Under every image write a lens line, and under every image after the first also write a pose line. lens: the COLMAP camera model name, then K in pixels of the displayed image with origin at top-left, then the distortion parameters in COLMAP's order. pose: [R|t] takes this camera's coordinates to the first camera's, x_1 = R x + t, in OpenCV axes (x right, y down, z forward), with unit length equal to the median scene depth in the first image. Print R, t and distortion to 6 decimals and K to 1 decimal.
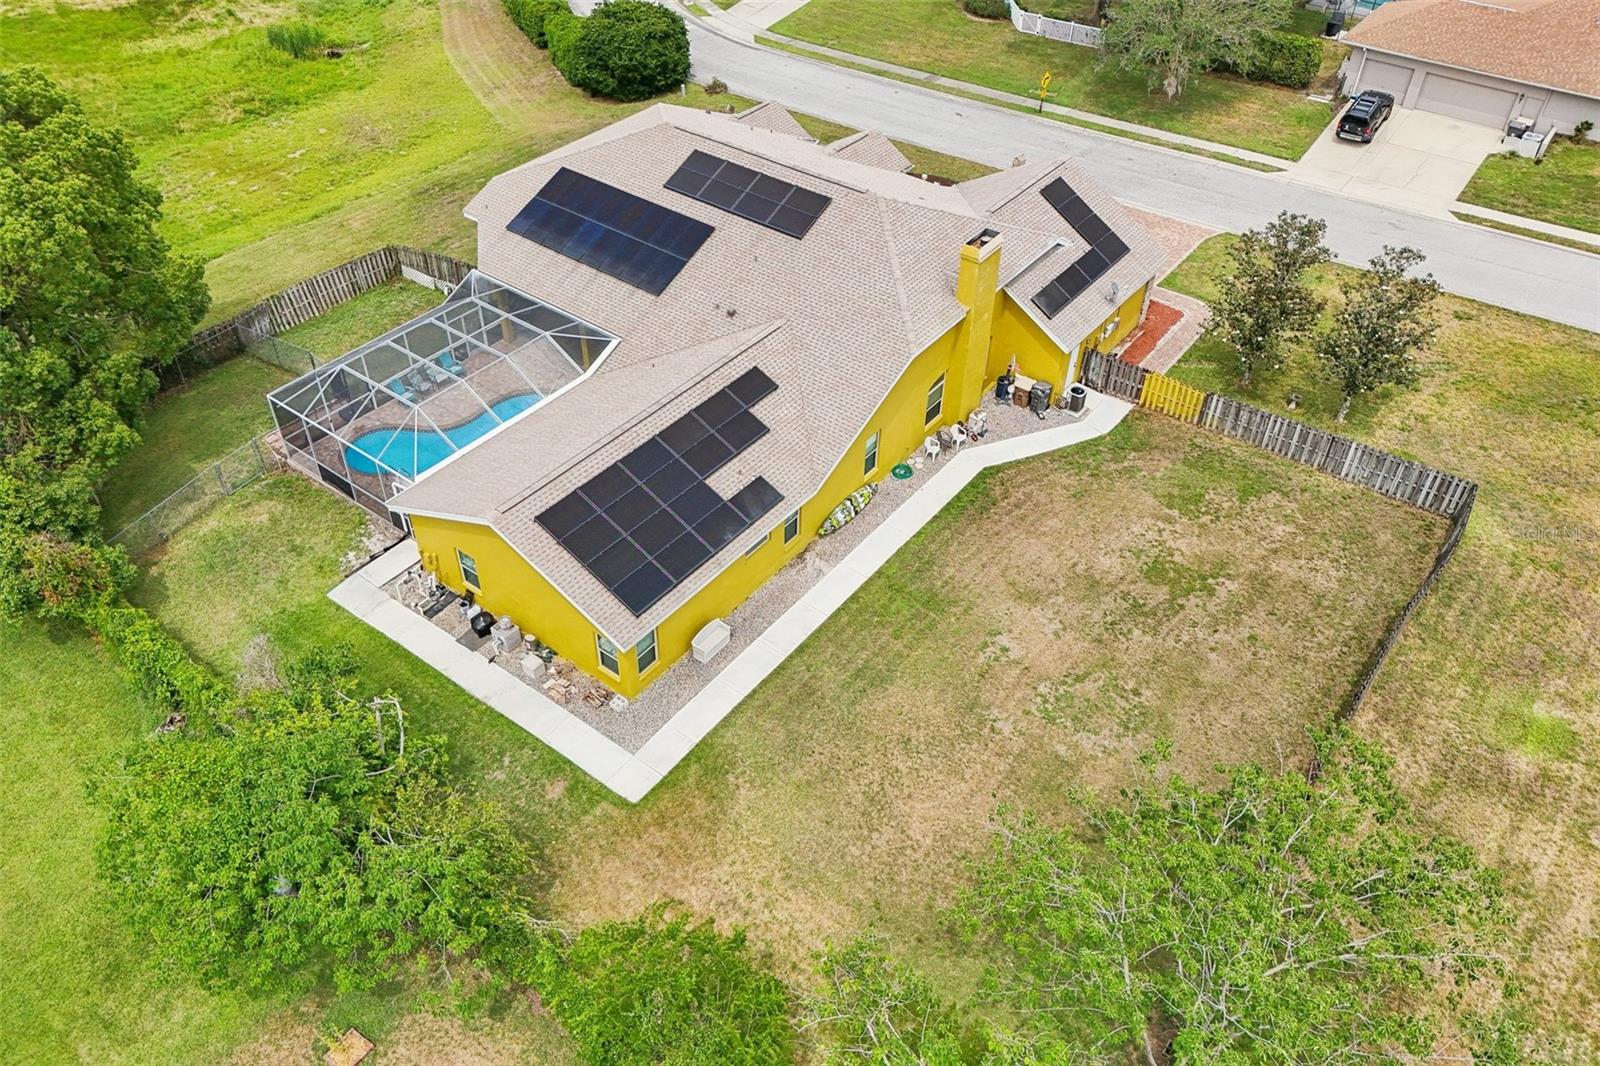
lens RADIAL K [[1203.8, 0, 747.5], [0, 1203.8, 506.5], [0, 0, 1]] dist [0.066986, -0.067117]
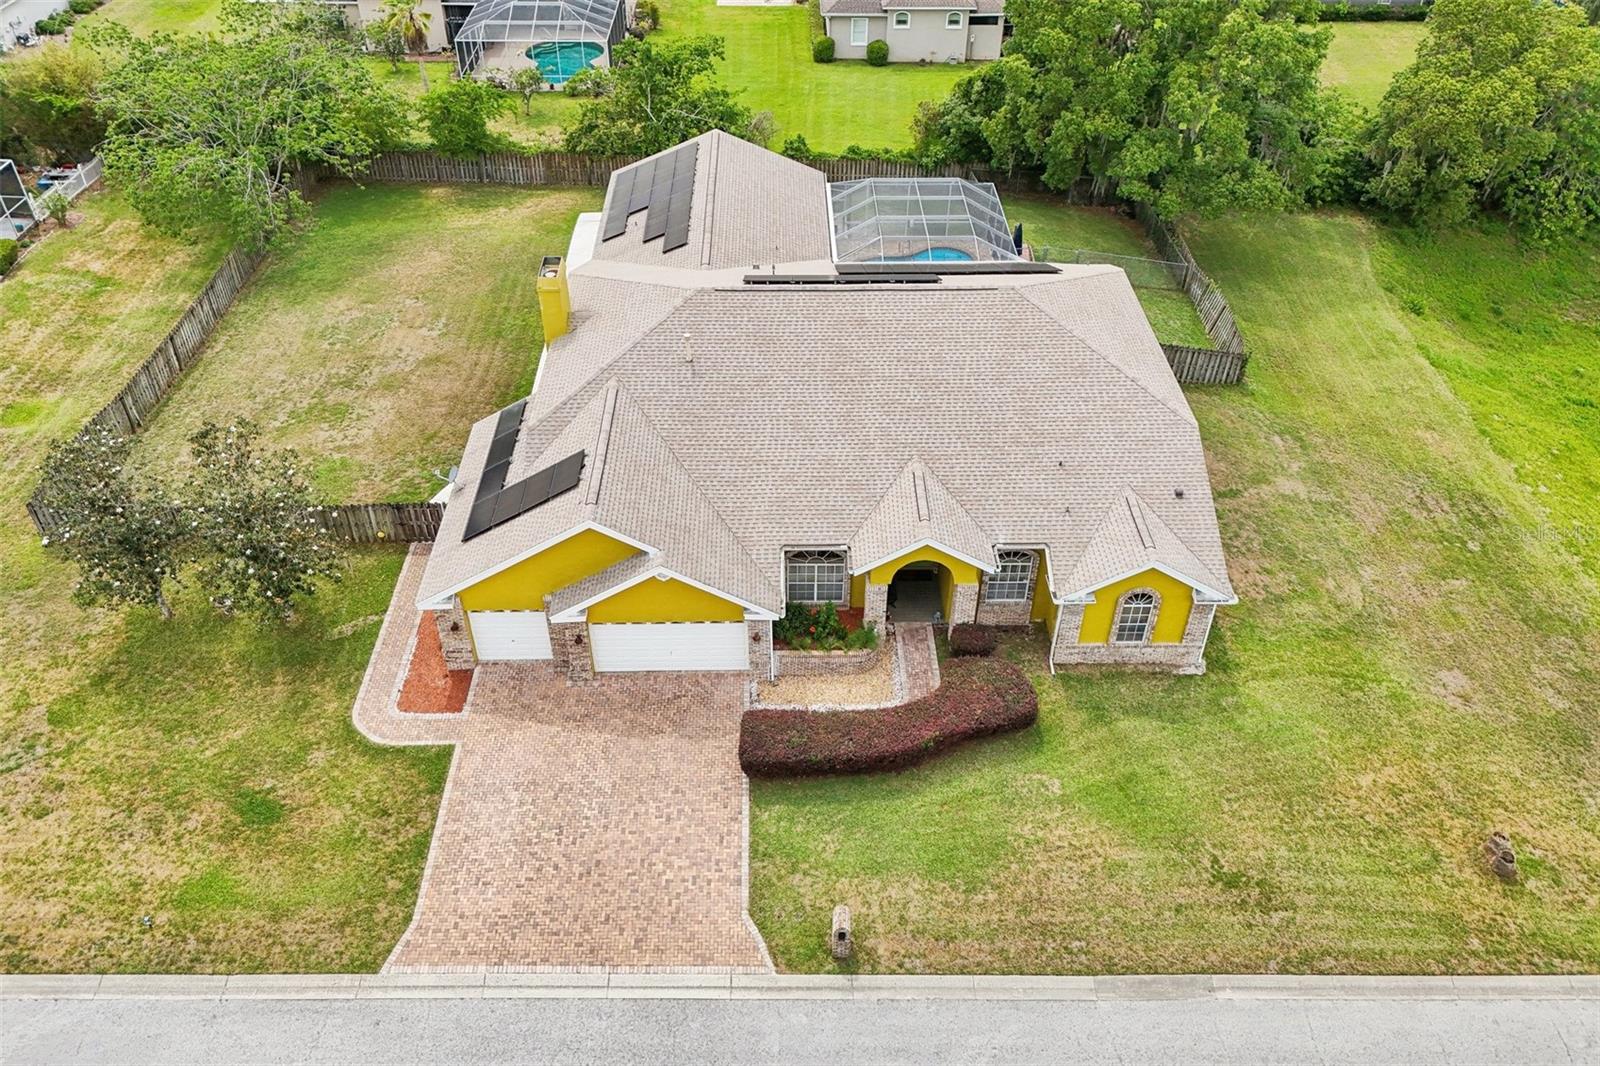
lens RADIAL K [[1203.8, 0, 796.0], [0, 1203.8, 558.9], [0, 0, 1]] dist [0.066986, -0.067117]
pose [[-0.770134, 0.397212, -0.499115, 0.648208], [-0.427302, 0.259703, 0.866007, -1.119447], [0.473610, 0.880214, -0.030276, 1.390860]]
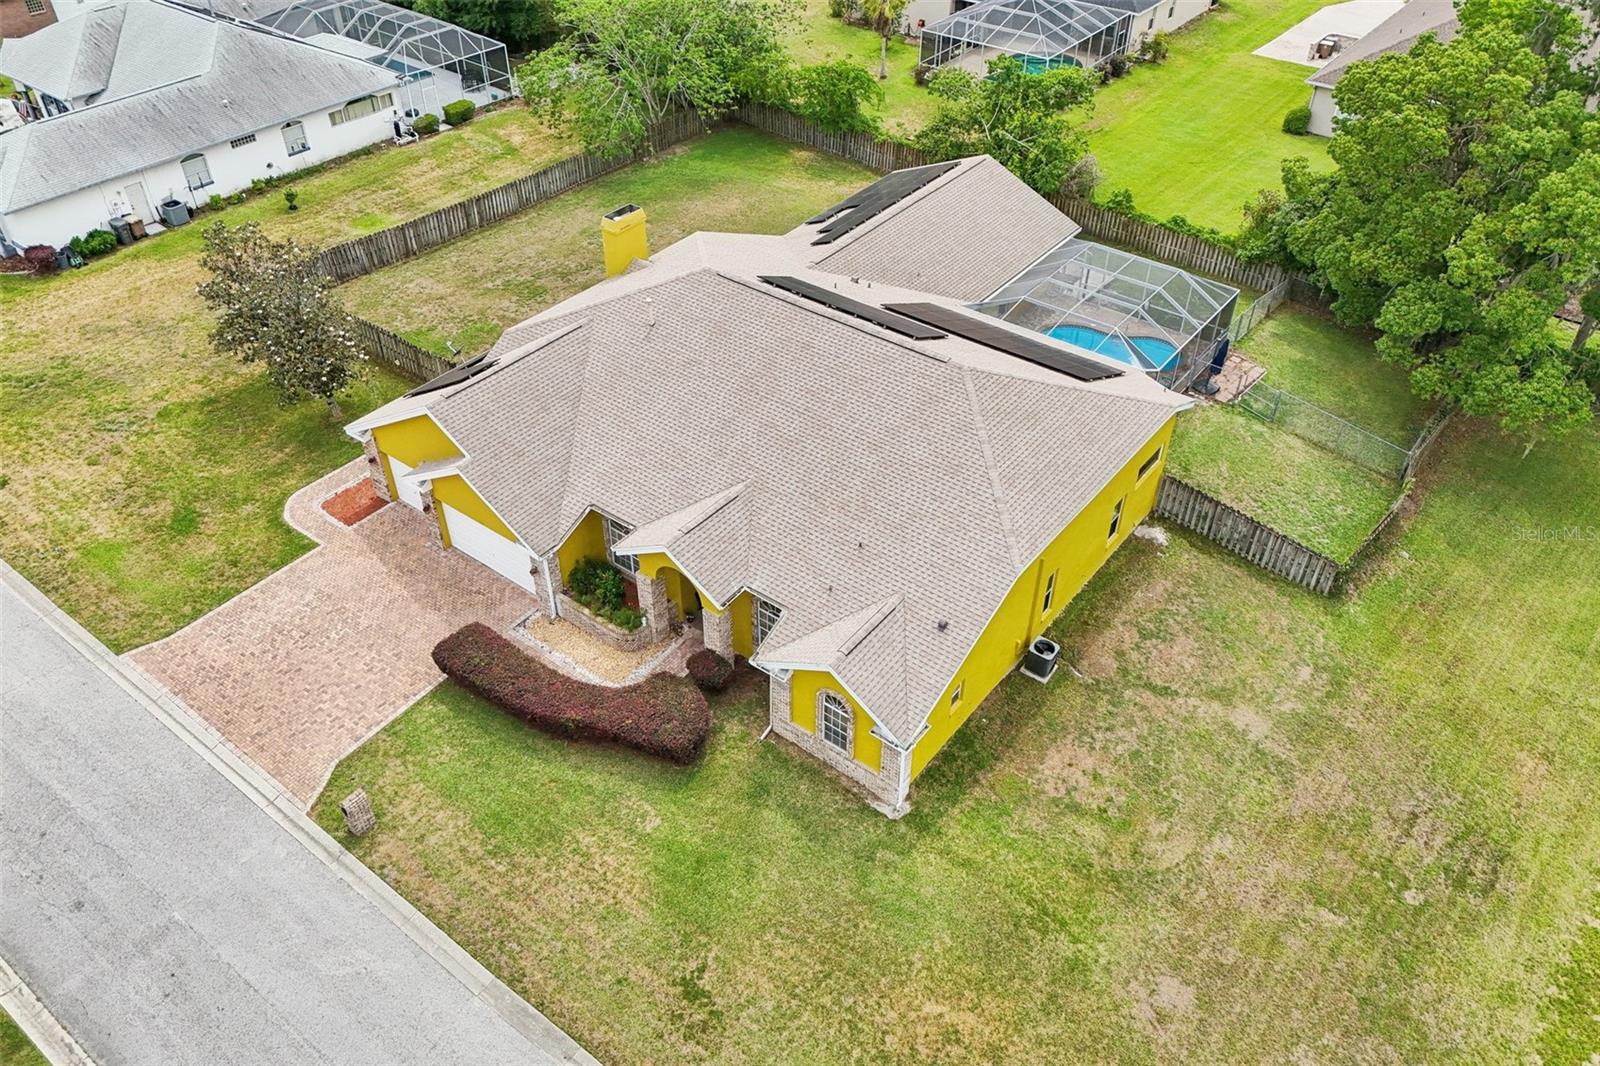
lens RADIAL K [[1203.8, 0, 781.3], [0, 1203.8, 521.9], [0, 0, 1]] dist [0.066986, -0.067117]
pose [[-0.999669, -0.007896, -0.024470, 0.090502], [-0.025486, 0.178399, 0.983628, -1.288547], [-0.003401, 0.983927, -0.178541, 1.531702]]
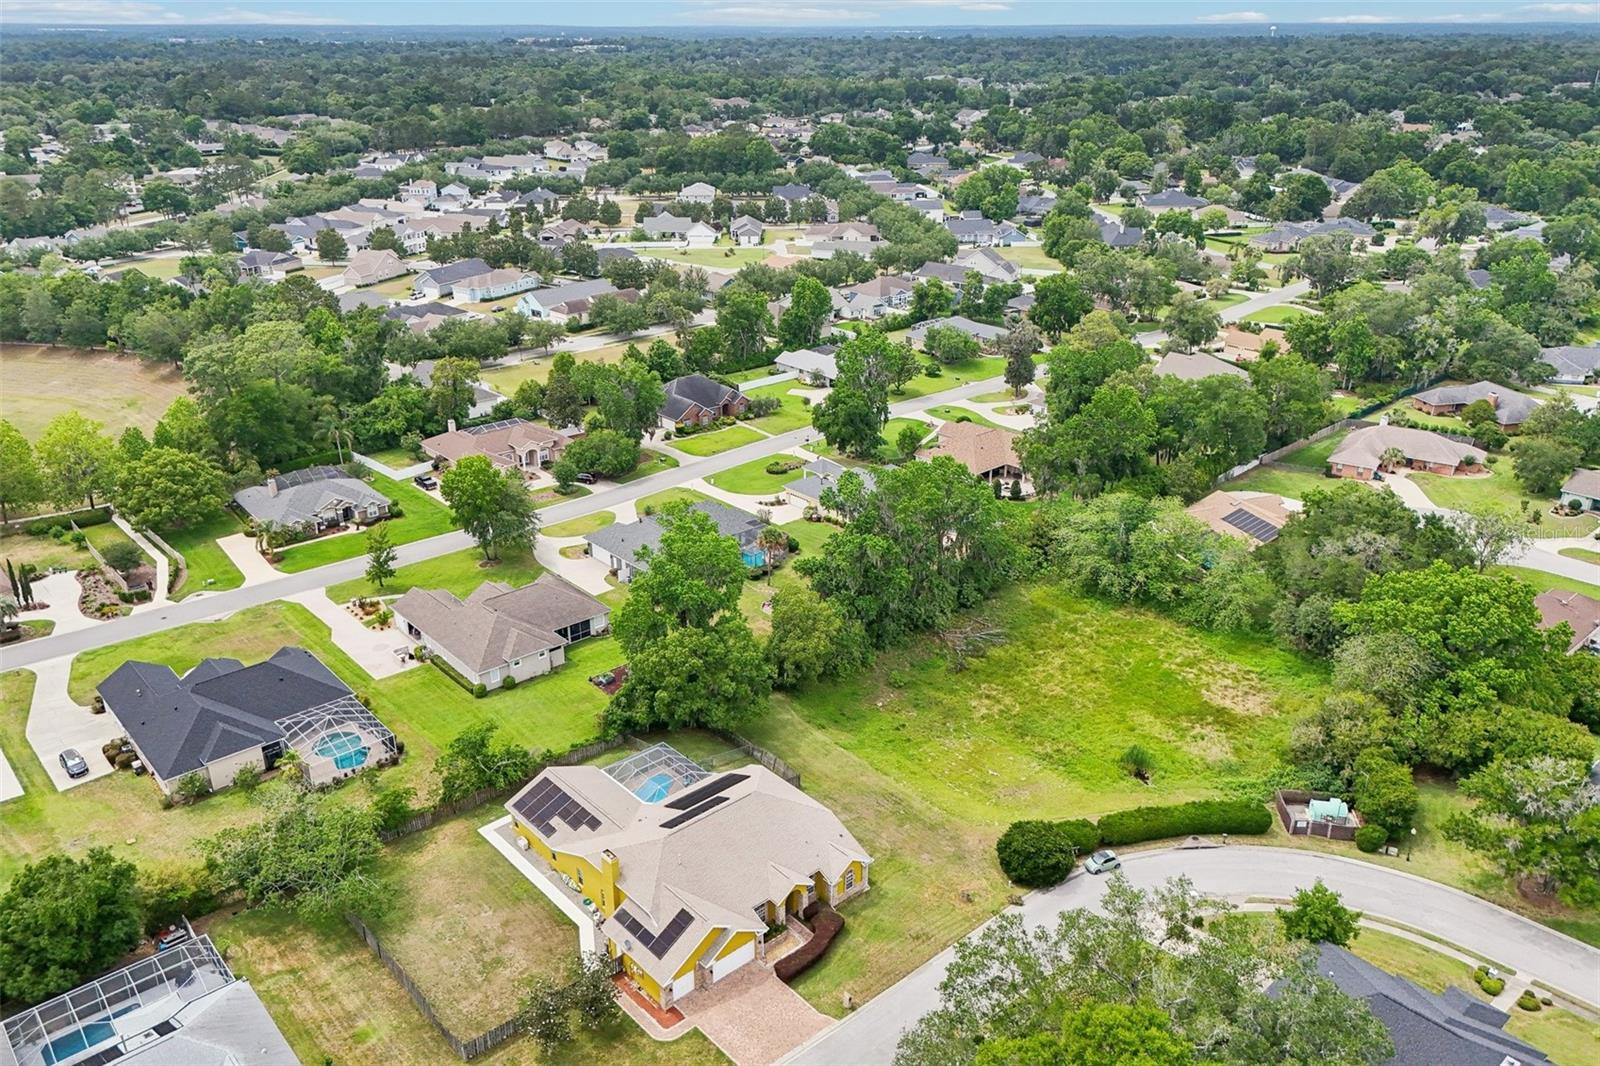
lens RADIAL K [[1203.8, 0, 816.2], [0, 1203.8, 520.4], [0, 0, 1]] dist [0.066986, -0.067117]
pose [[-0.167220, 0.354471, -0.919993, 2.272831], [-0.638945, 0.671692, 0.374938, -1.971000], [0.750857, 0.650523, 0.114167, 0.622590]]
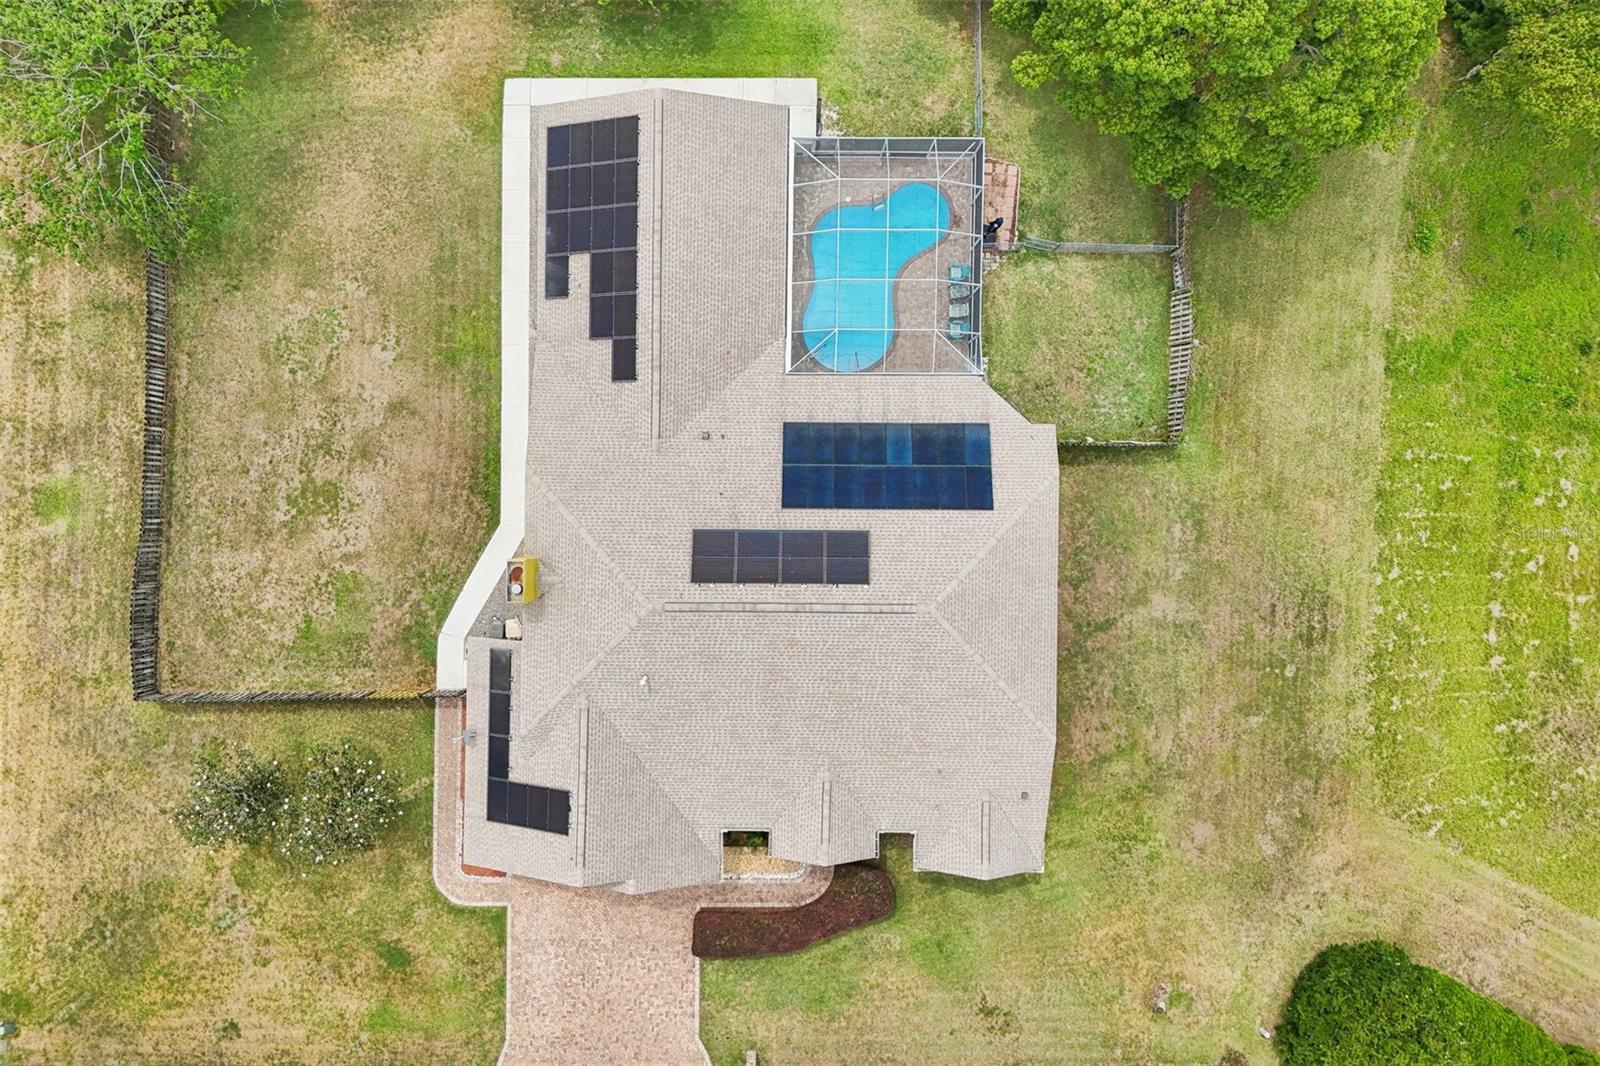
lens RADIAL K [[1203.8, 0, 759.6], [0, 1203.8, 462.8], [0, 0, 1]] dist [0.066986, -0.067117]
pose [[-0.790716, 0.612089, -0.010700, -0.027493], [-0.402148, -0.506172, 0.762933, -1.106264], [0.461567, 0.607567, 0.646389, 0.367632]]
